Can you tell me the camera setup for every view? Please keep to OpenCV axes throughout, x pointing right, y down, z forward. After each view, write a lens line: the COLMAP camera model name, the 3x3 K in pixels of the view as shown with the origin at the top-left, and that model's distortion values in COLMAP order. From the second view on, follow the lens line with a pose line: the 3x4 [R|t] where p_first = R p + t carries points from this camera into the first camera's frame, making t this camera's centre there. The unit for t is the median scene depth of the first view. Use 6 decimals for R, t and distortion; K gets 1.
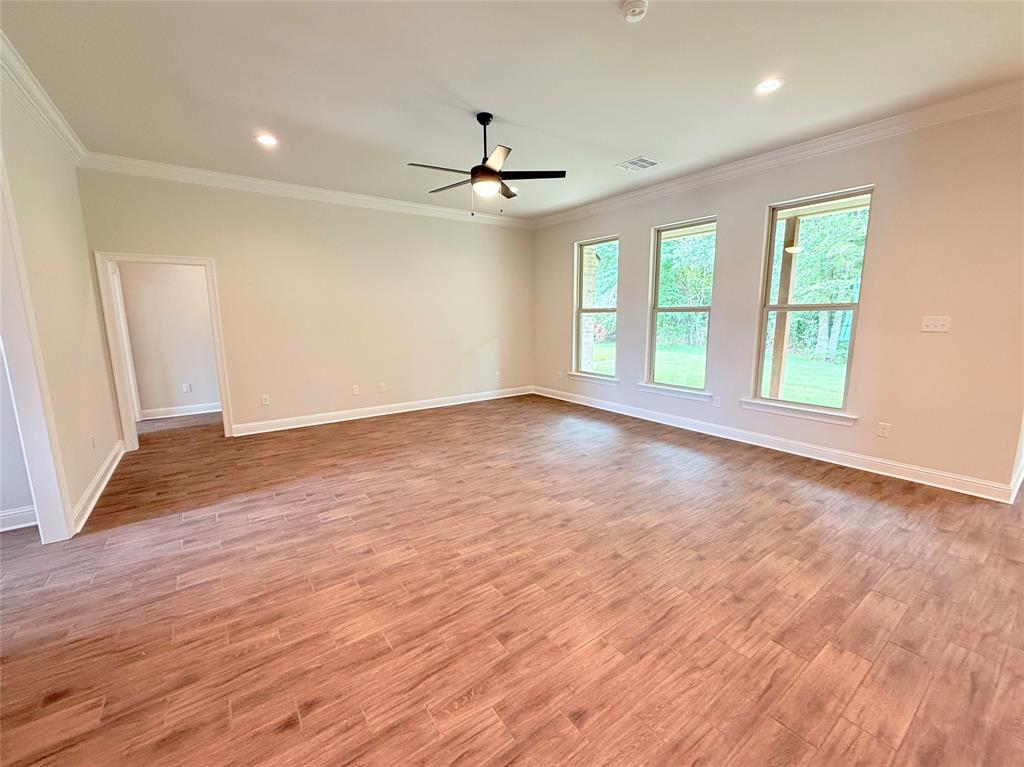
lens RADIAL K [[408.1, 0, 512.0], [0, 408.1, 383.5], [0, 0, 1]] dist [0.001159, 0.000063]
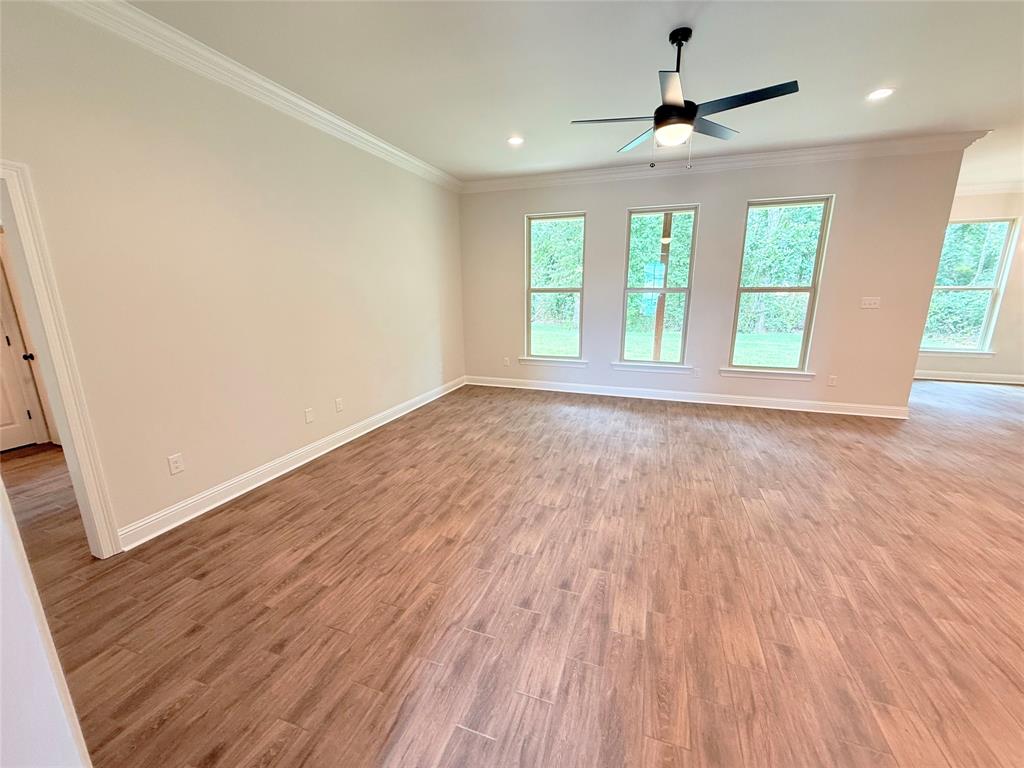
lens RADIAL K [[397.0, 0, 512.0], [0, 397.0, 384.0], [0, 0, 1]] dist [0.000634, 0.000505]
pose [[0.831270, -0.124499, 0.541748, -0.667643], [0.091174, 0.991934, 0.088056, -0.087147], [-0.548341, -0.023805, 0.835916, 0.448294]]
